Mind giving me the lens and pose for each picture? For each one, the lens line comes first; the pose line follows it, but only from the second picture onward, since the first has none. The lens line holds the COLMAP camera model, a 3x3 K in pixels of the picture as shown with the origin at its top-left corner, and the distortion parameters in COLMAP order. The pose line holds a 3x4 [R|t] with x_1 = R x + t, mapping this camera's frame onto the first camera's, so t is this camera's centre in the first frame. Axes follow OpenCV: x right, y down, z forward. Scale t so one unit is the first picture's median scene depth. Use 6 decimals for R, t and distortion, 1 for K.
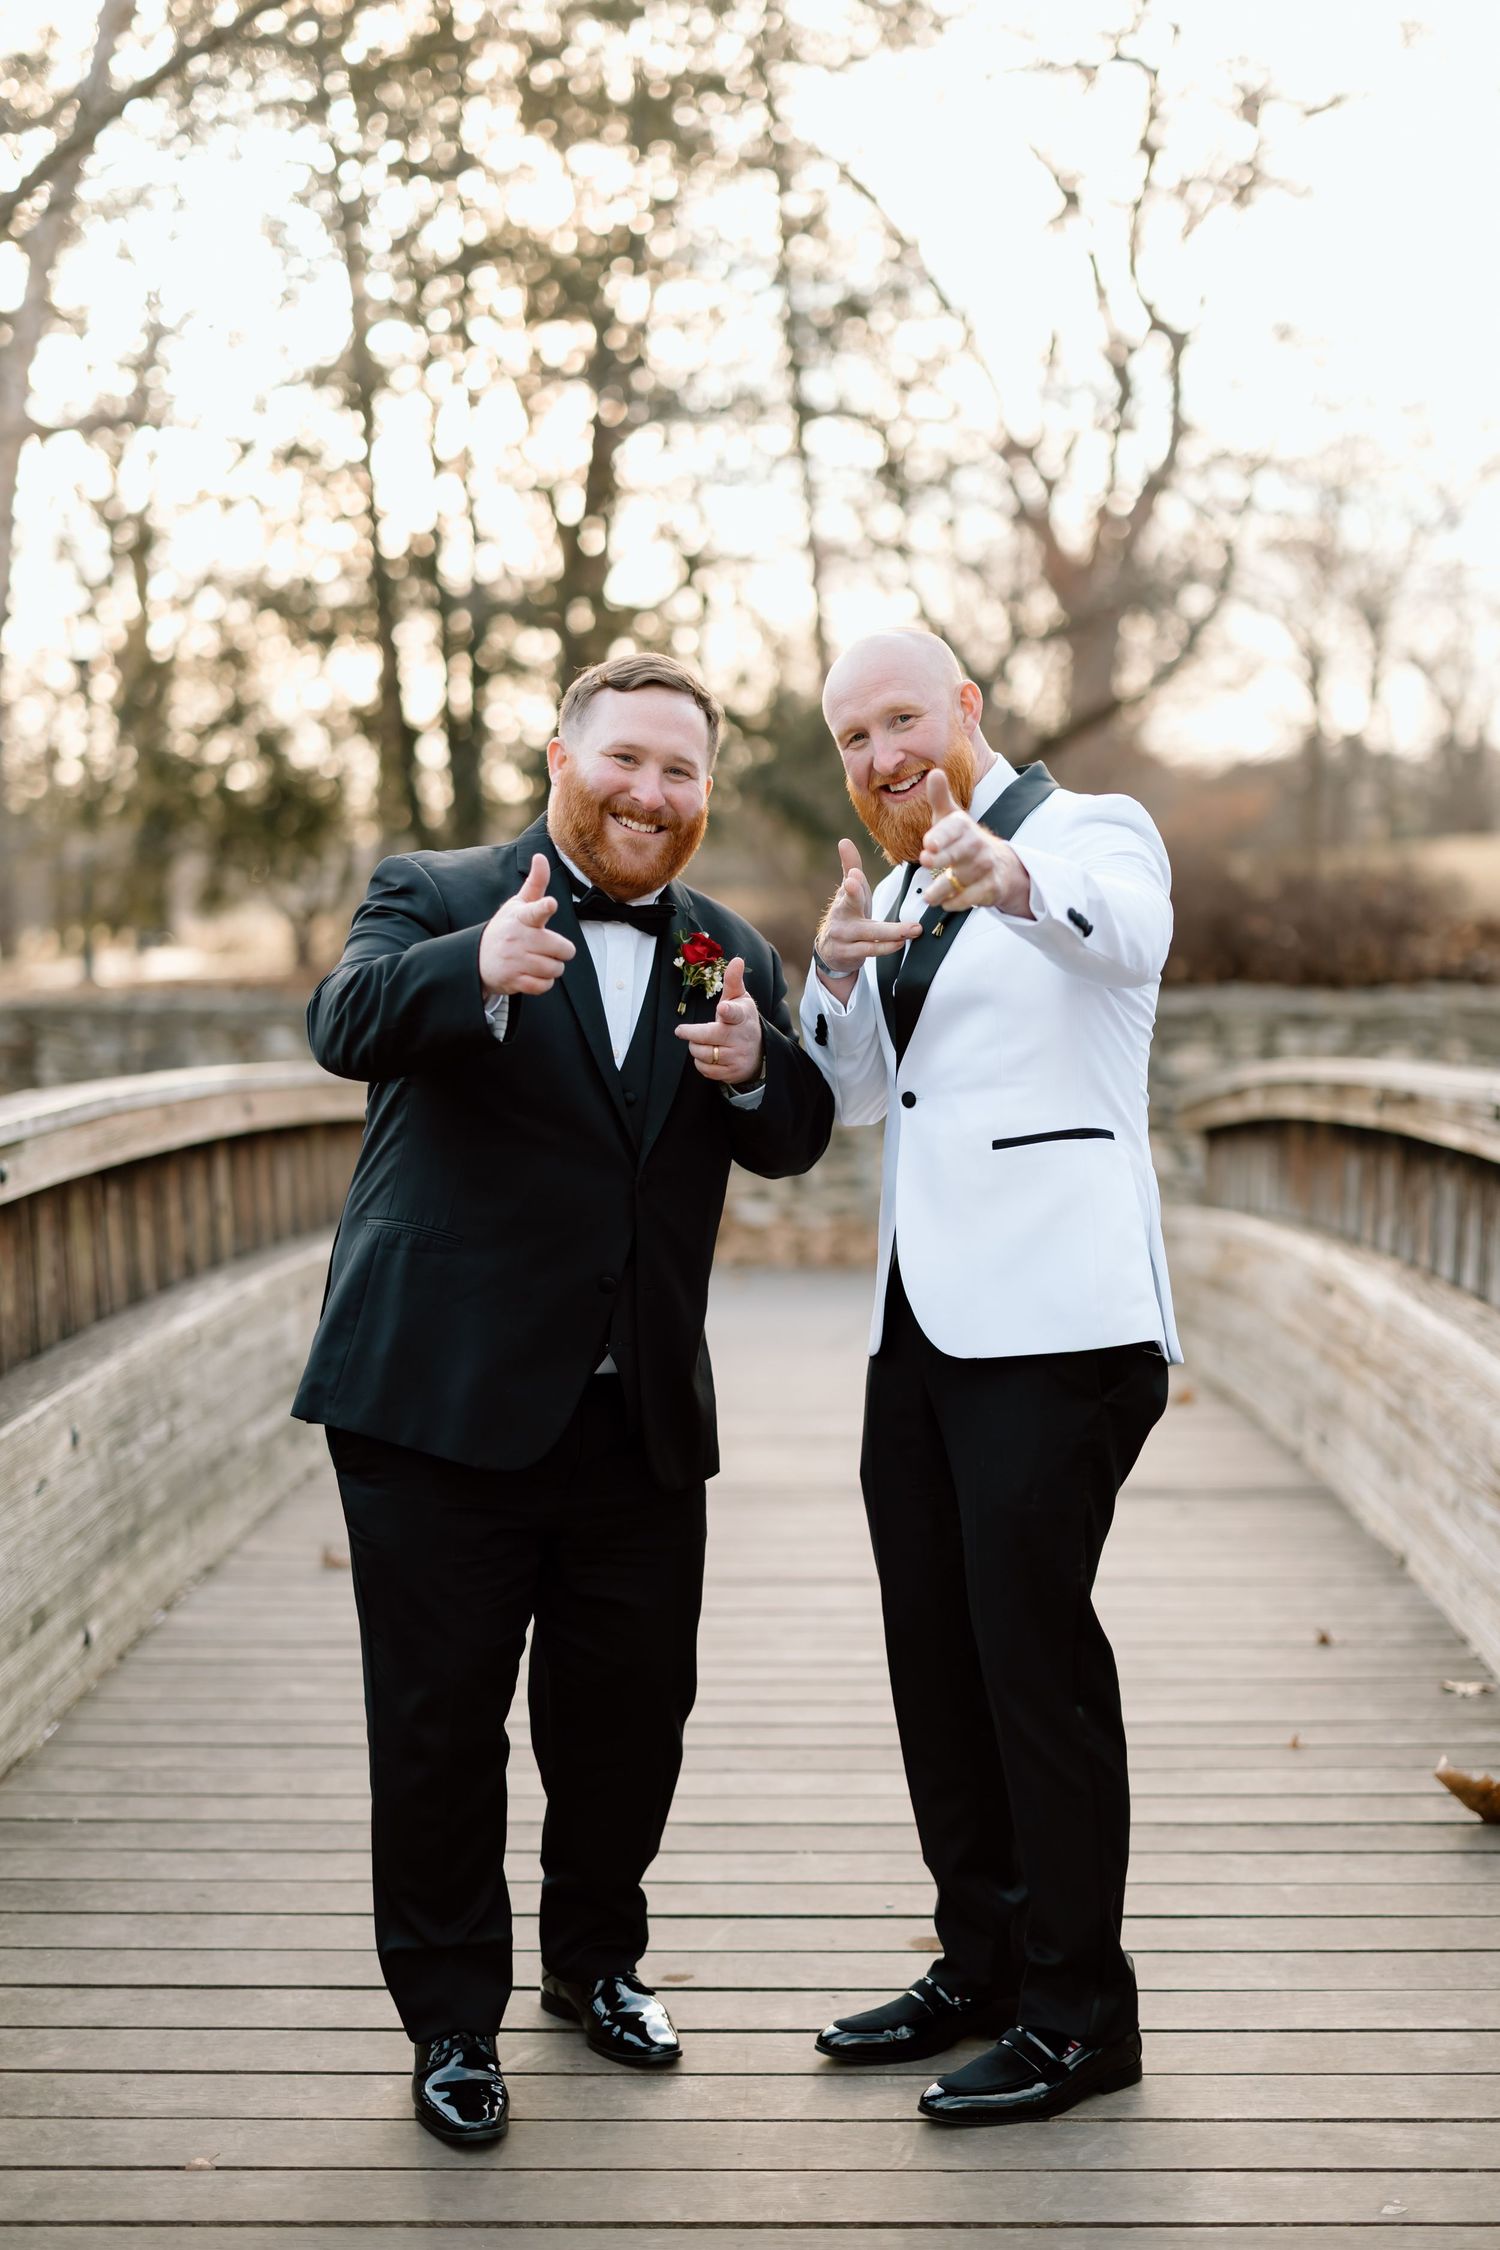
lens RADIAL K [[3730.1, 0, 798.3], [0, 3730.1, 1169.9], [0, 0, 1]] dist [-0.003396, -0.007308]
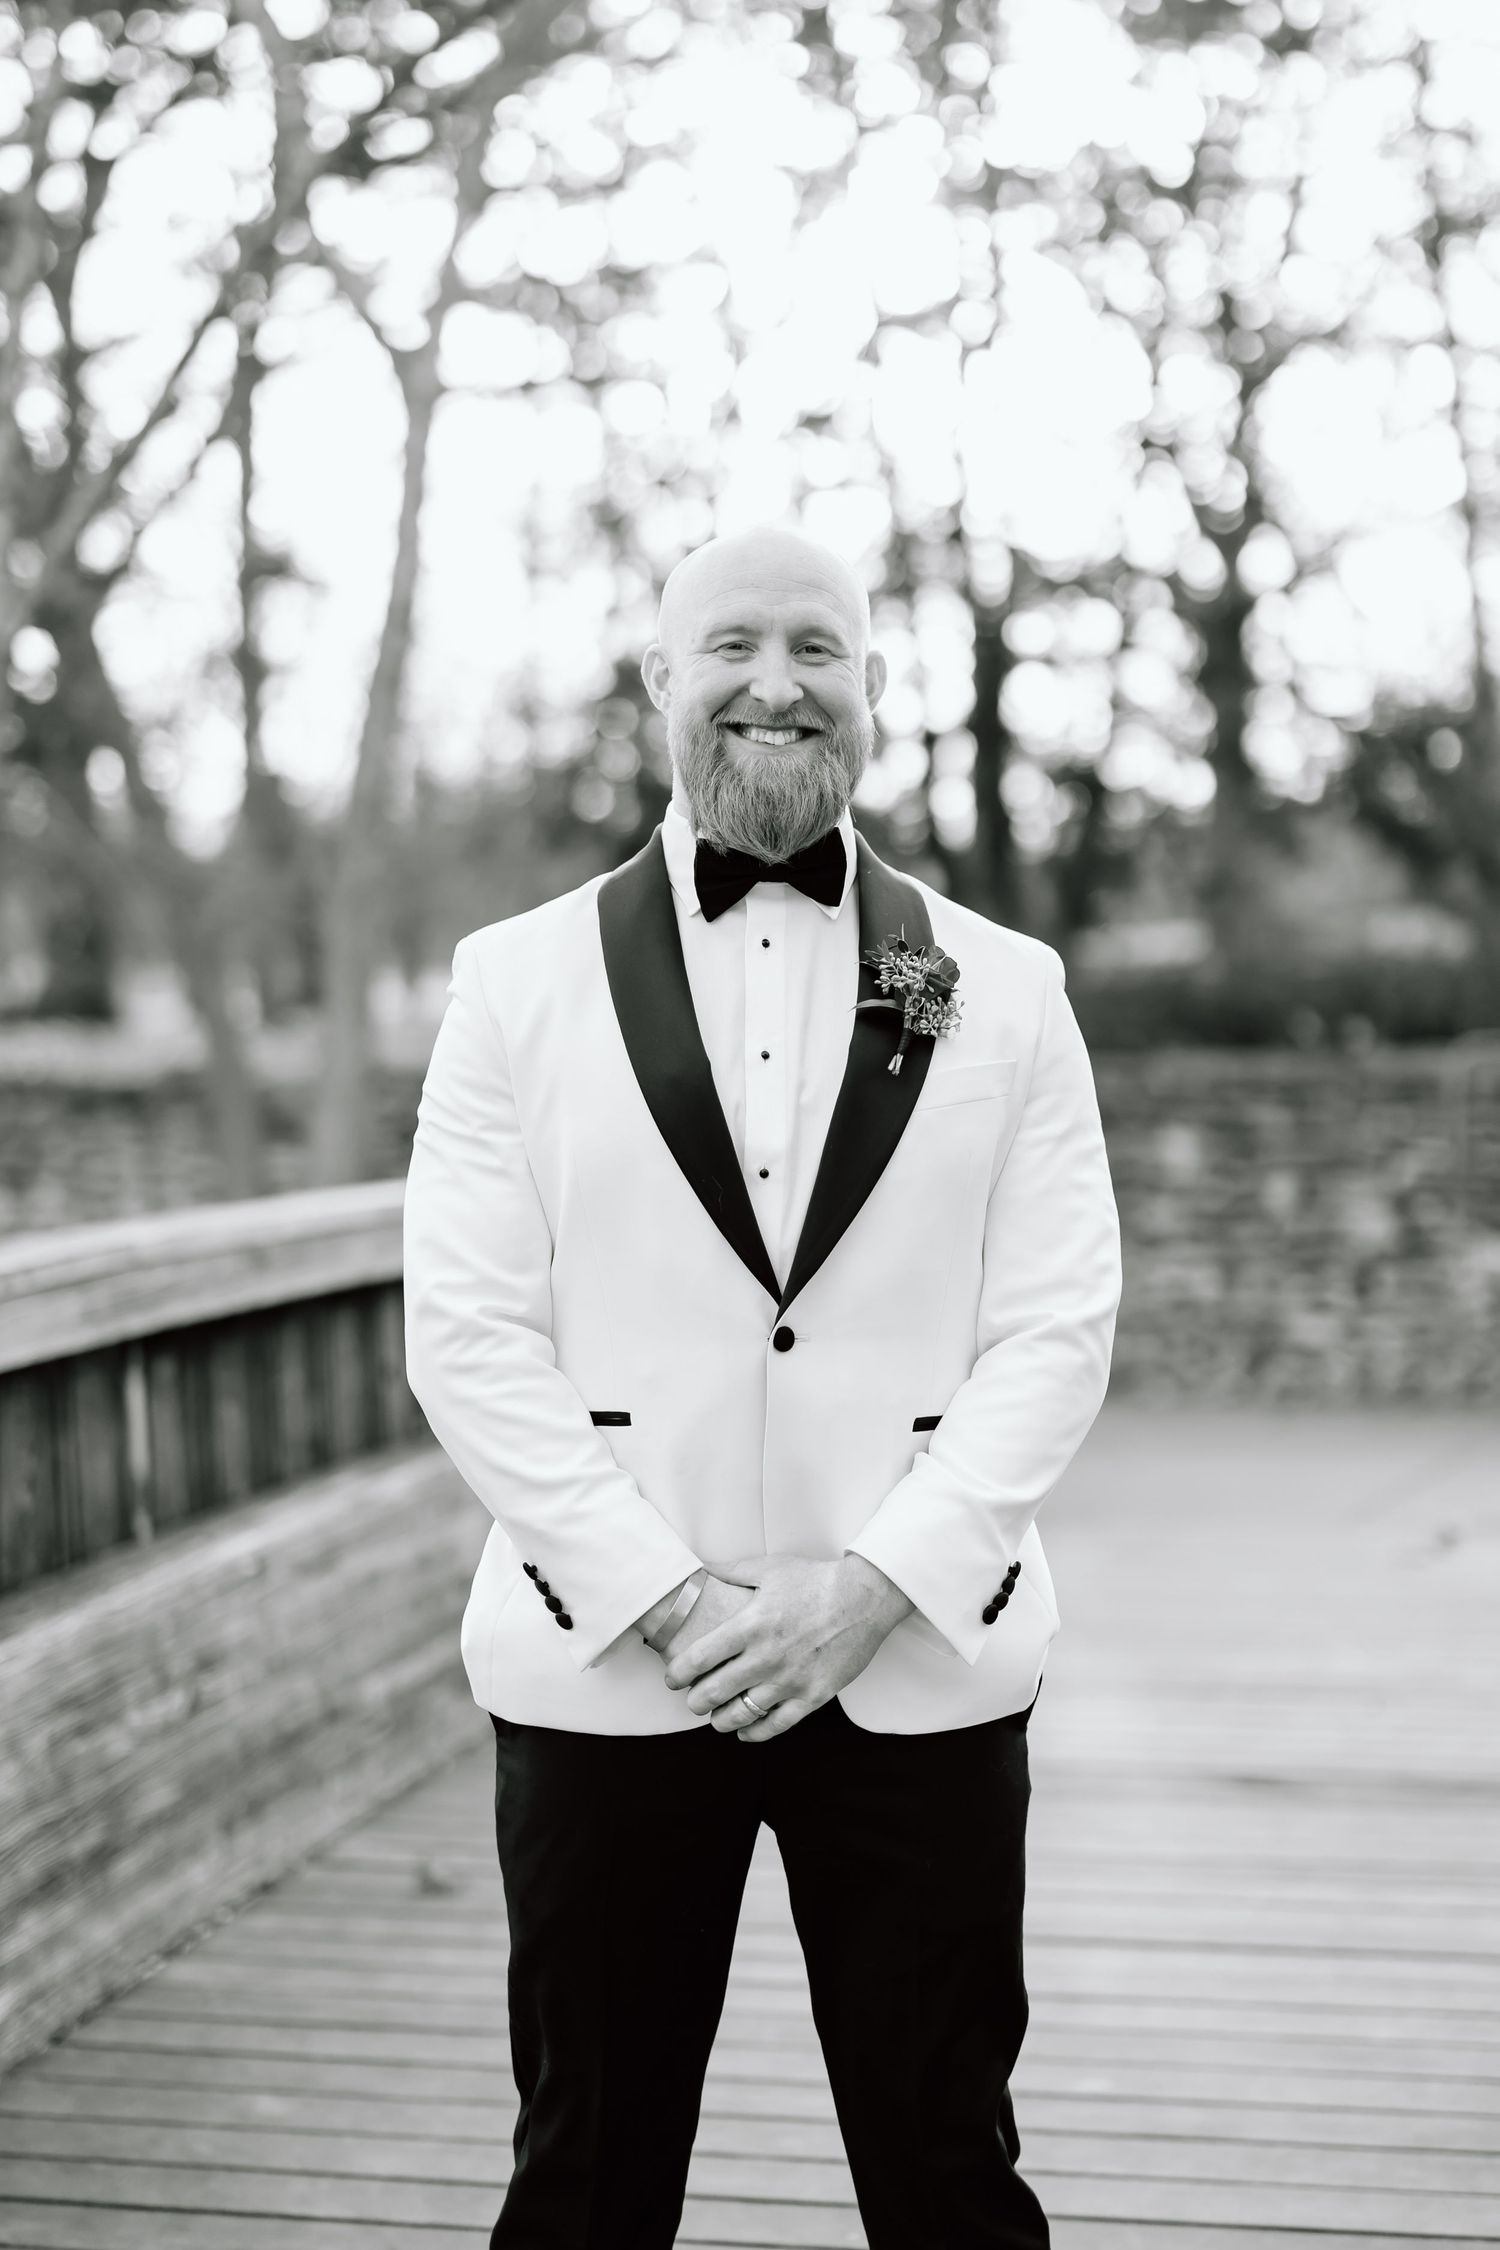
lens RADIAL K [[4173.7, 0, 750.2], [0, 4173.7, 941.0], [0, 0, 1]] dist [0.020695, -0.054064]
pose [[0.980864, -0.008068, -0.194529, 0.099783], [-0.004962, 0.997781, -0.066402, -0.025239], [0.194633, 0.066097, 0.978647, 0.208509]]
